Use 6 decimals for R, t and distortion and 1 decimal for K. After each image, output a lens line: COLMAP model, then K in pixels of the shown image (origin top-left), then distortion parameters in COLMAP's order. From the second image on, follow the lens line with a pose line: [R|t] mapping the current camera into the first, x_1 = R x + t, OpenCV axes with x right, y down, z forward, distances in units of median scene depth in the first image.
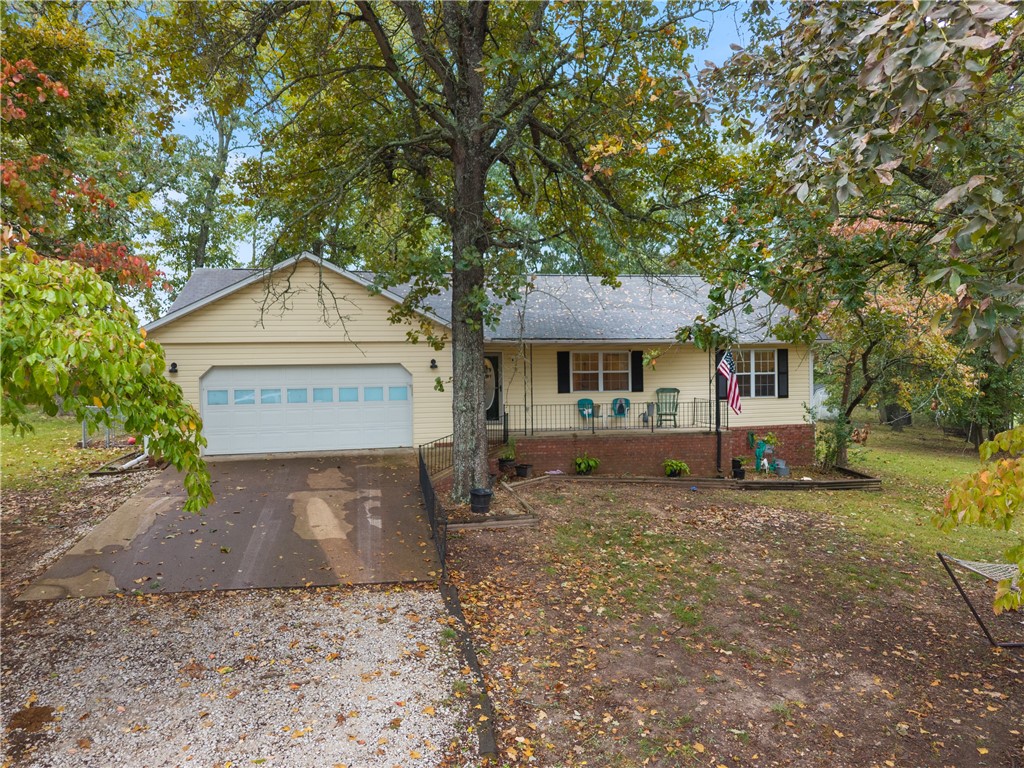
lens RADIAL K [[678.8, 0, 512.0], [0, 678.8, 384.9], [0, 0, 1]] dist [0.016458, -0.016487]
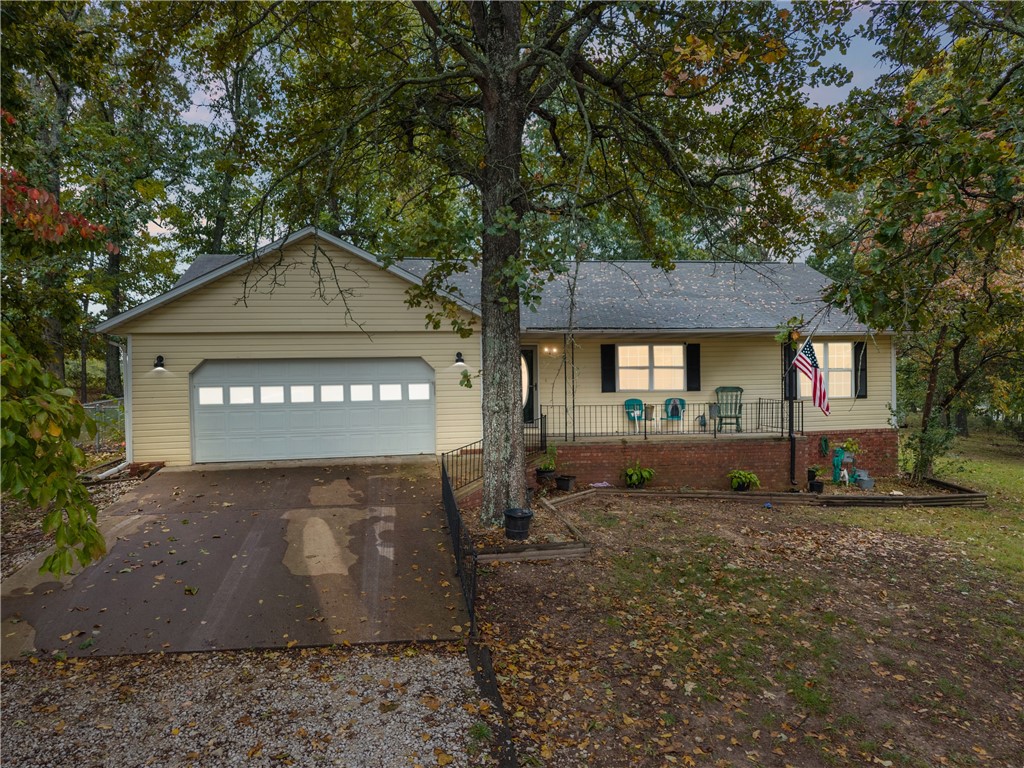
lens RADIAL K [[678.8, 0, 509.6], [0, 678.8, 385.4], [0, 0, 1]] dist [0.016458, -0.016487]
pose [[0.999119, 0.000202, -0.041974, -0.020321], [-0.000340, 0.999995, -0.003285, 0.009129], [0.041973, 0.003296, 0.999113, 0.181533]]
